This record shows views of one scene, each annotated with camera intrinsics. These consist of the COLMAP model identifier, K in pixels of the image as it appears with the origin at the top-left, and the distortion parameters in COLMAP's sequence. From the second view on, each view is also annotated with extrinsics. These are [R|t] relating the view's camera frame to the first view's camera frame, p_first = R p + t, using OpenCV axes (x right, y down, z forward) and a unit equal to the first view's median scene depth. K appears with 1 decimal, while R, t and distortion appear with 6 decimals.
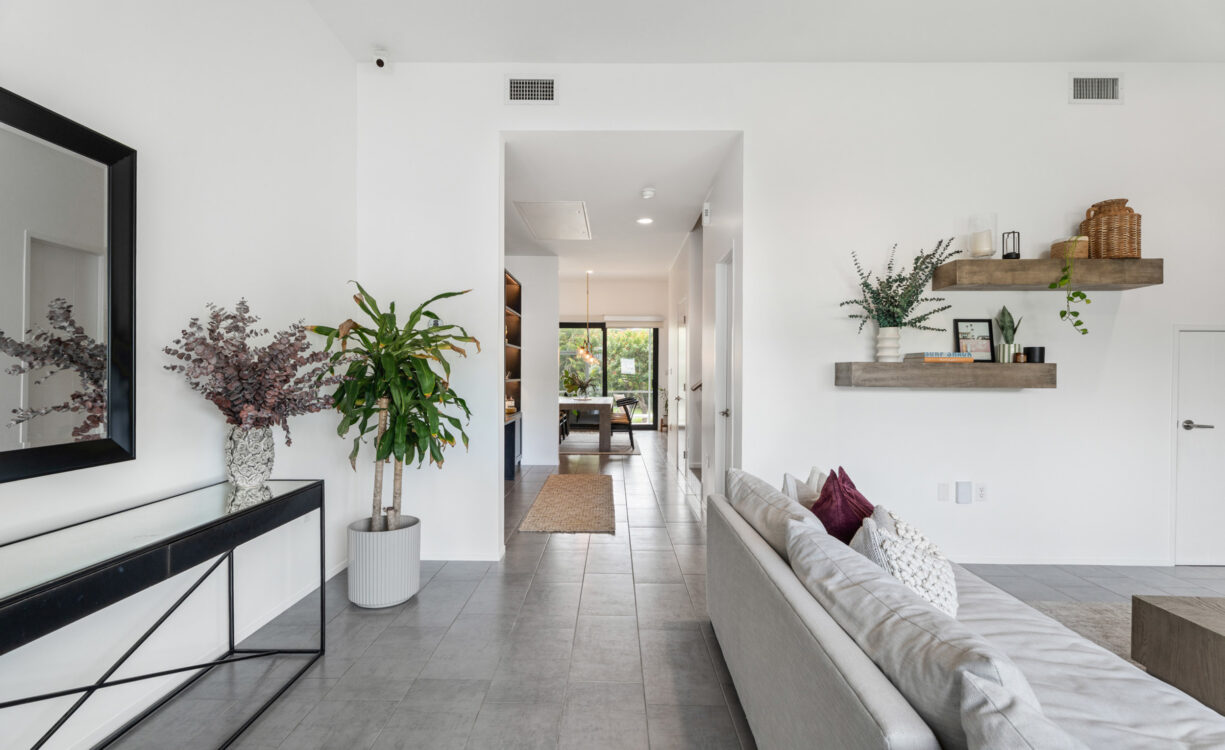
lens RADIAL K [[544.9, 0, 612.1], [0, 544.9, 375.4], [0, 0, 1]] dist [0.007089, -0.001537]
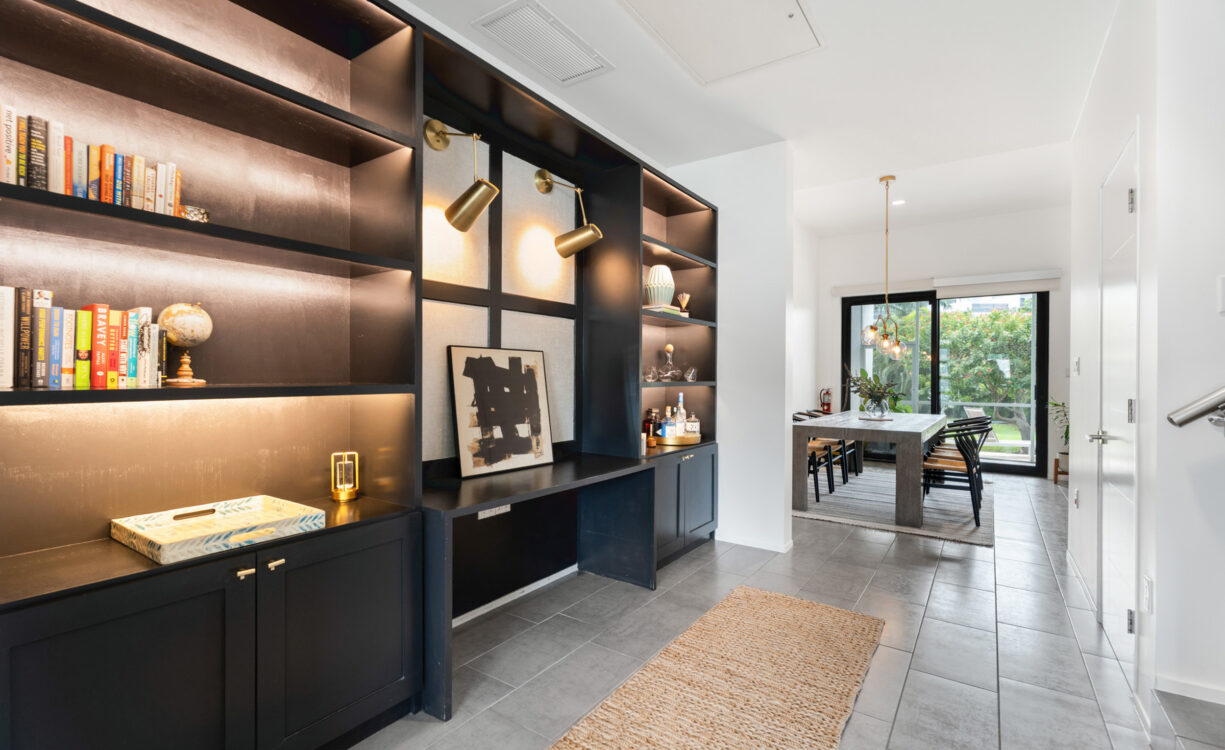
lens RADIAL K [[544.9, 0, 613.9], [0, 544.9, 369.4], [0, 0, 1]] dist [0.007089, -0.001537]
pose [[0.827881, 0.002409, -0.560898, 0.032356], [-0.010210, 0.999890, -0.010777, 0.000936], [0.560810, 0.014649, 0.827815, 0.297965]]
